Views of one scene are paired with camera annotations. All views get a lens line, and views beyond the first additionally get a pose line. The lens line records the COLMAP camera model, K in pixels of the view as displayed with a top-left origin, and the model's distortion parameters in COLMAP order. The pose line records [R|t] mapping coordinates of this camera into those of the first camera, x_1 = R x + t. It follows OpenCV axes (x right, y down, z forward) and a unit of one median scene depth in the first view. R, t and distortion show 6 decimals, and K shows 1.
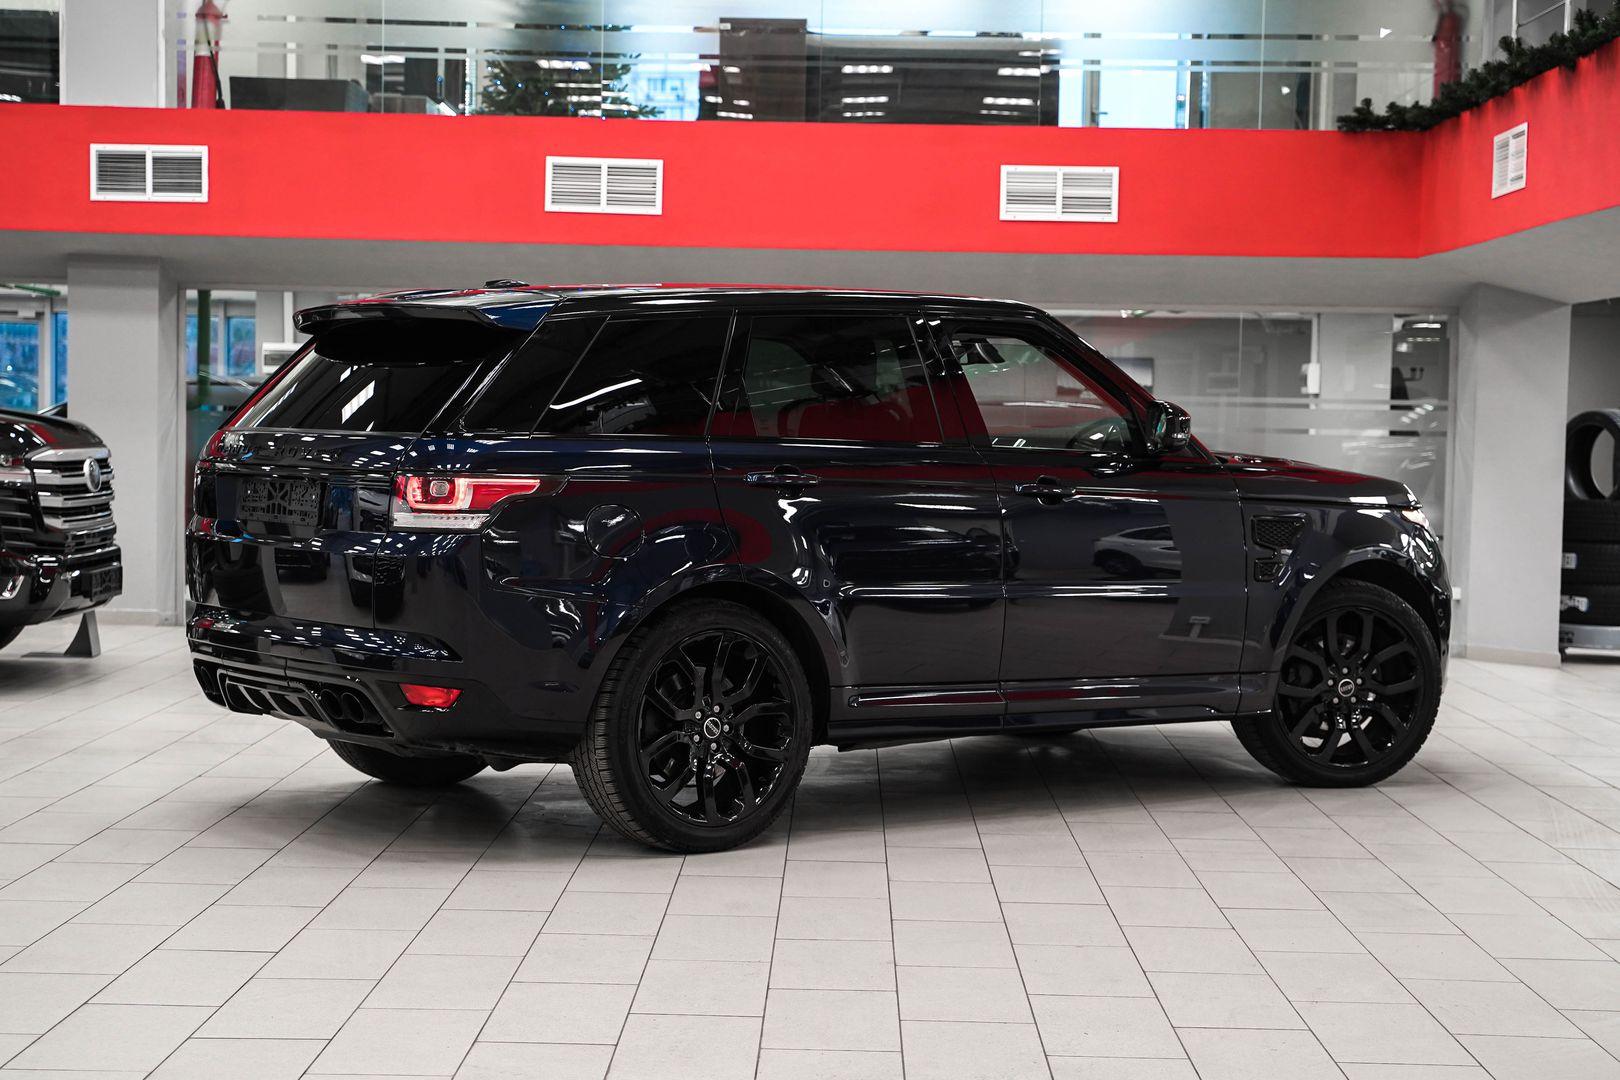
lens RADIAL K [[2631.1, 0, 802.6], [0, 2631.1, 582.6], [0, 0, 1]] dist [0.112302, -0.030142]
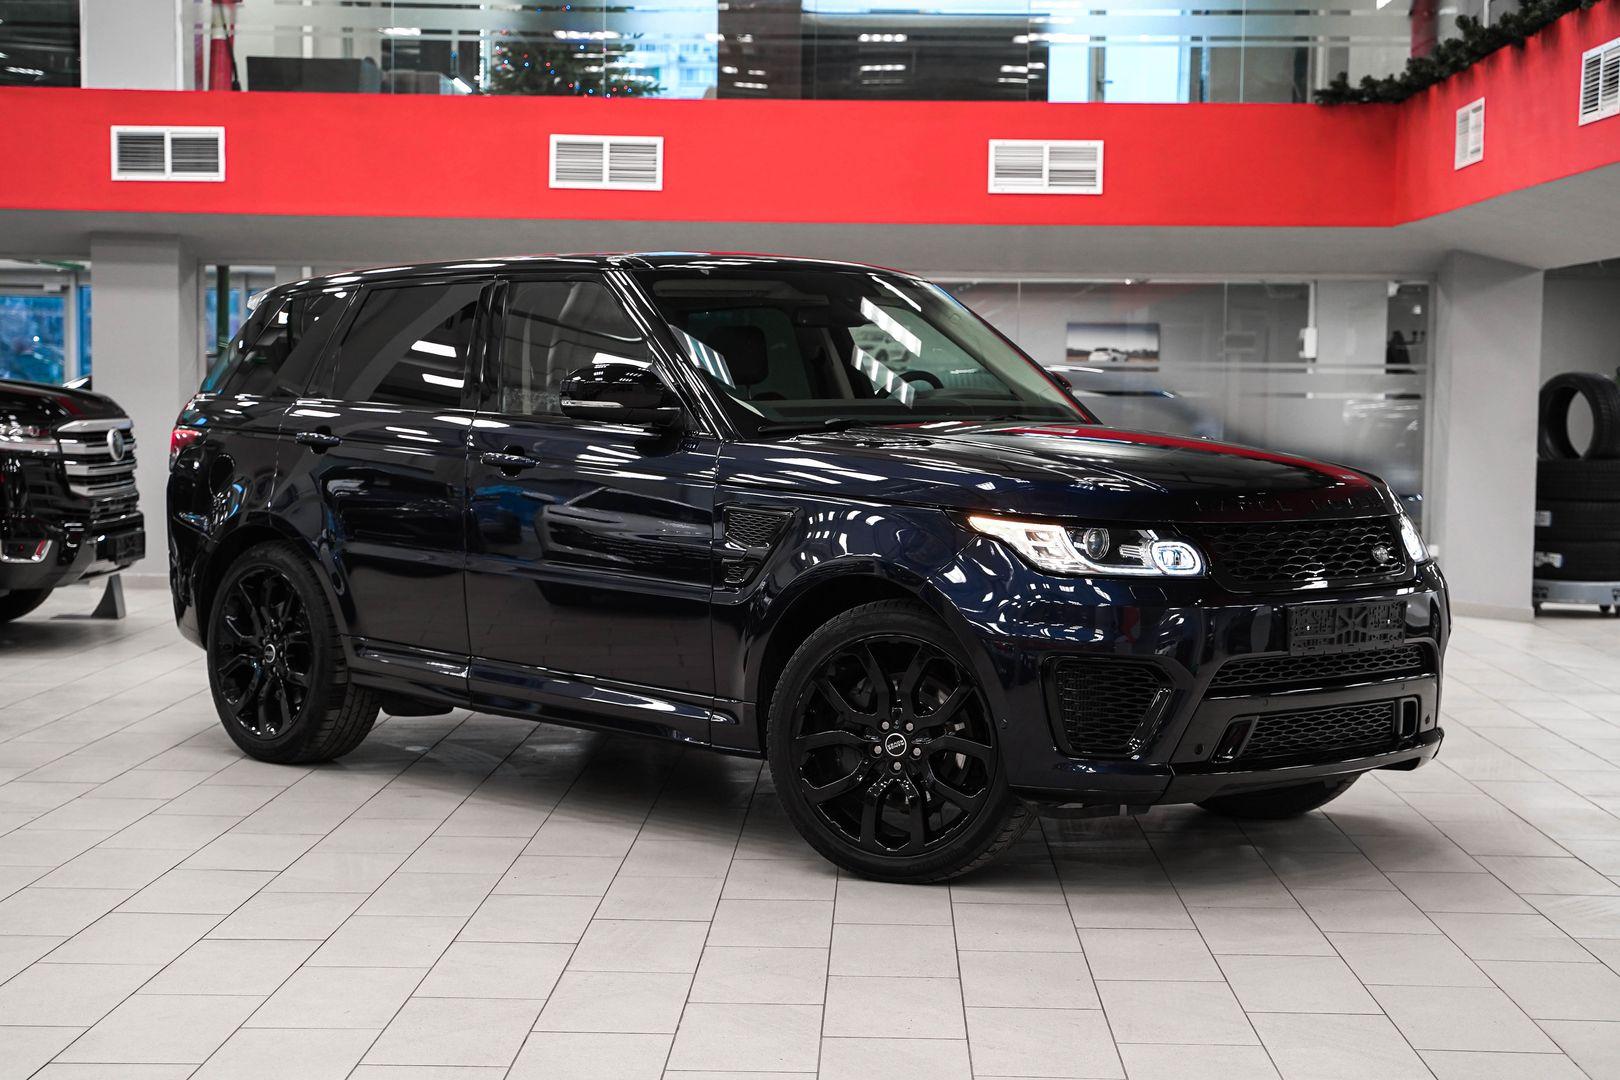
lens RADIAL K [[2671.2, 0, 813.8], [0, 2671.2, 585.3], [0, 0, 1]] dist [0.117187, 0.048936]
pose [[0.999927, -0.006194, -0.010382, 0.016072], [0.006324, 0.999902, 0.012526, 0.002873], [0.010303, -0.012590, 0.999868, -0.053579]]
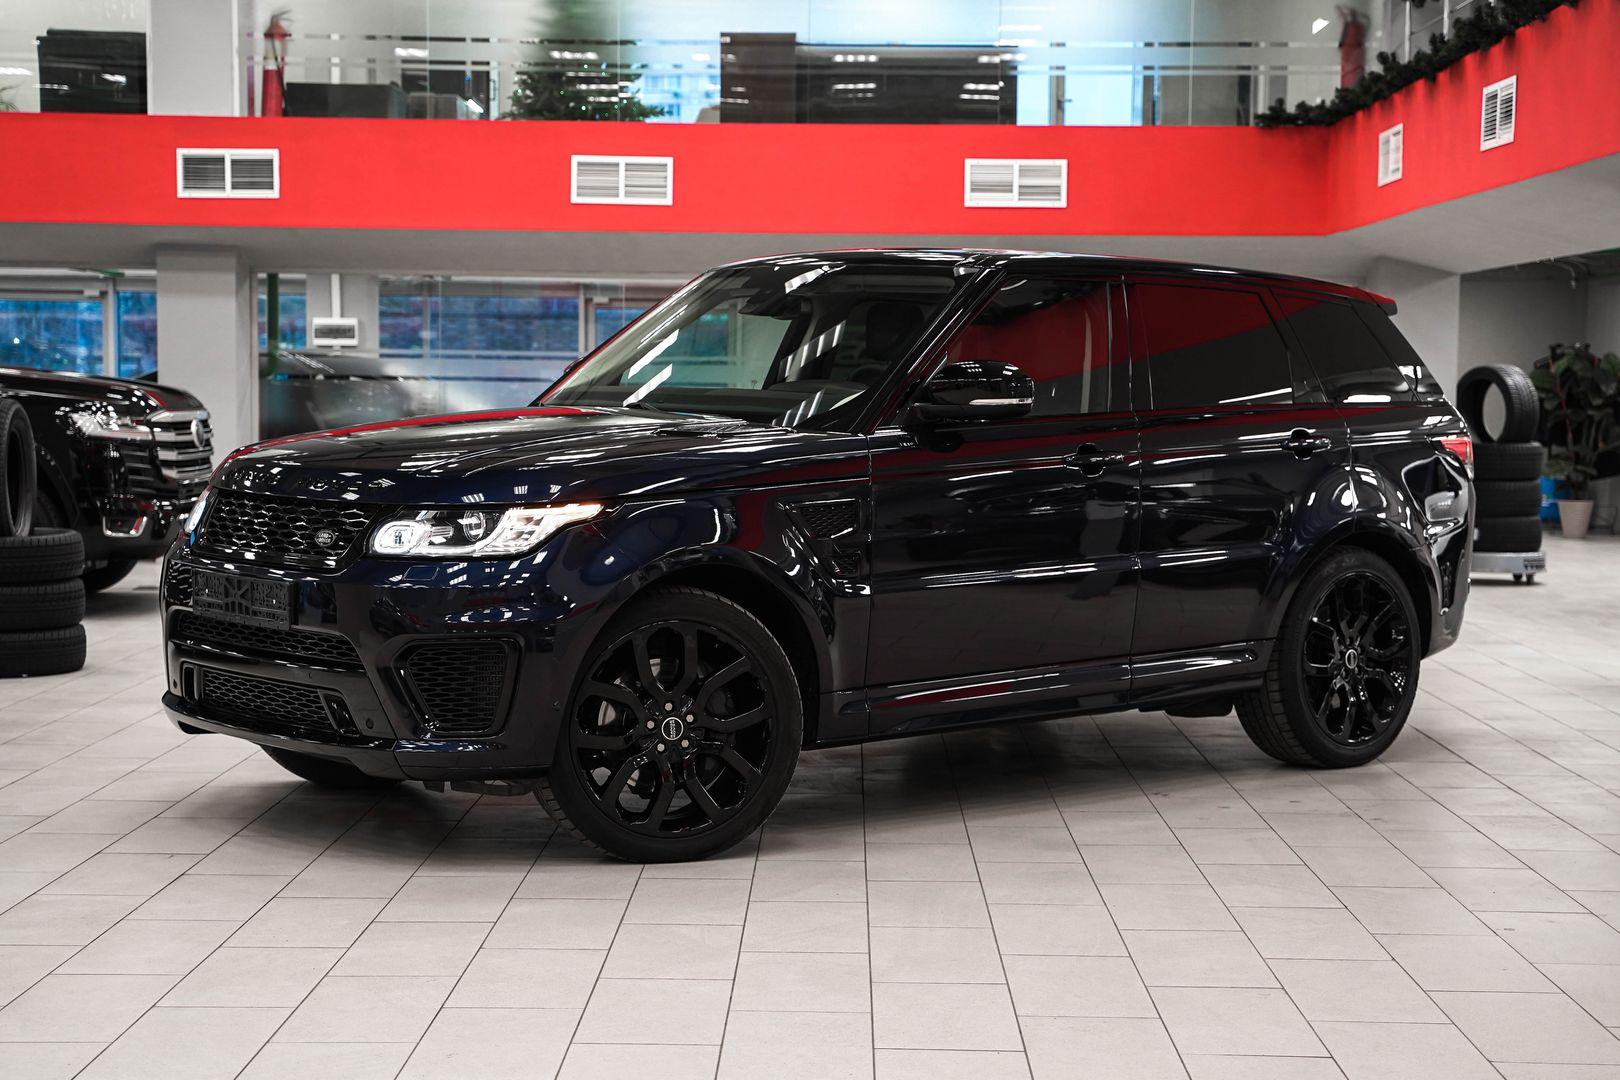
lens RADIAL K [[2604.0, 0, 814.2], [0, 2604.0, 563.9], [0, 0, 1]] dist [0.124439, 0.056341]
pose [[0.999933, -0.010892, 0.003808, 0.002730], [0.010865, 0.999917, 0.006939, 0.010488], [-0.003883, -0.006897, 0.999969, -0.144894]]
